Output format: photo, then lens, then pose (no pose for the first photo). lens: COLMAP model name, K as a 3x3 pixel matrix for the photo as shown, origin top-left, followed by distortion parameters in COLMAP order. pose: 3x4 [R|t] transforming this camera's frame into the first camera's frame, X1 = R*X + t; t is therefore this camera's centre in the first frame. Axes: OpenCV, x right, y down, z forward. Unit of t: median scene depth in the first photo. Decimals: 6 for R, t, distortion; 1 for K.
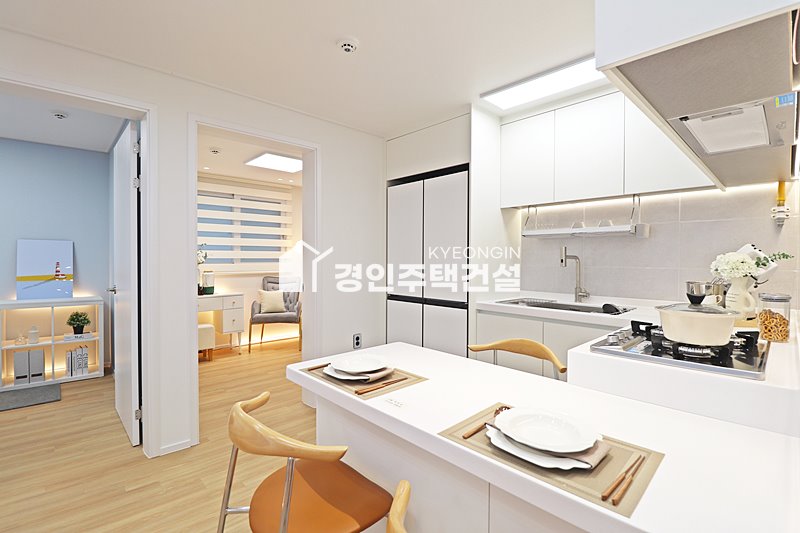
lens RADIAL K [[372.0, 0, 404.1], [0, 372.0, 262.3], [0, 0, 1]] dist [-0.008122, -0.007445]
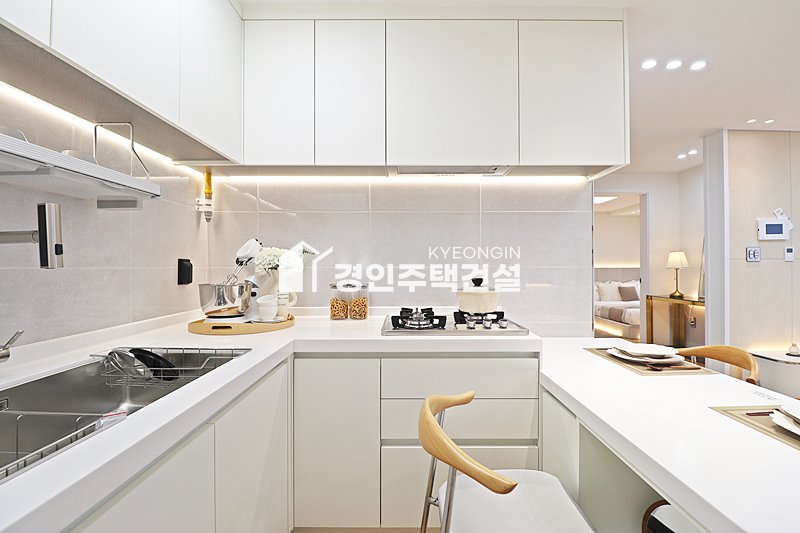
lens RADIAL K [[372.0, 0, 411.9], [0, 372.0, 261.2], [0, 0, 1]] dist [-0.008122, -0.007445]
pose [[-0.732305, 0.000148, 0.680976, -0.007823], [0.003657, 0.999986, 0.003716, 0.004669], [-0.680966, 0.005212, -0.732296, 0.906534]]
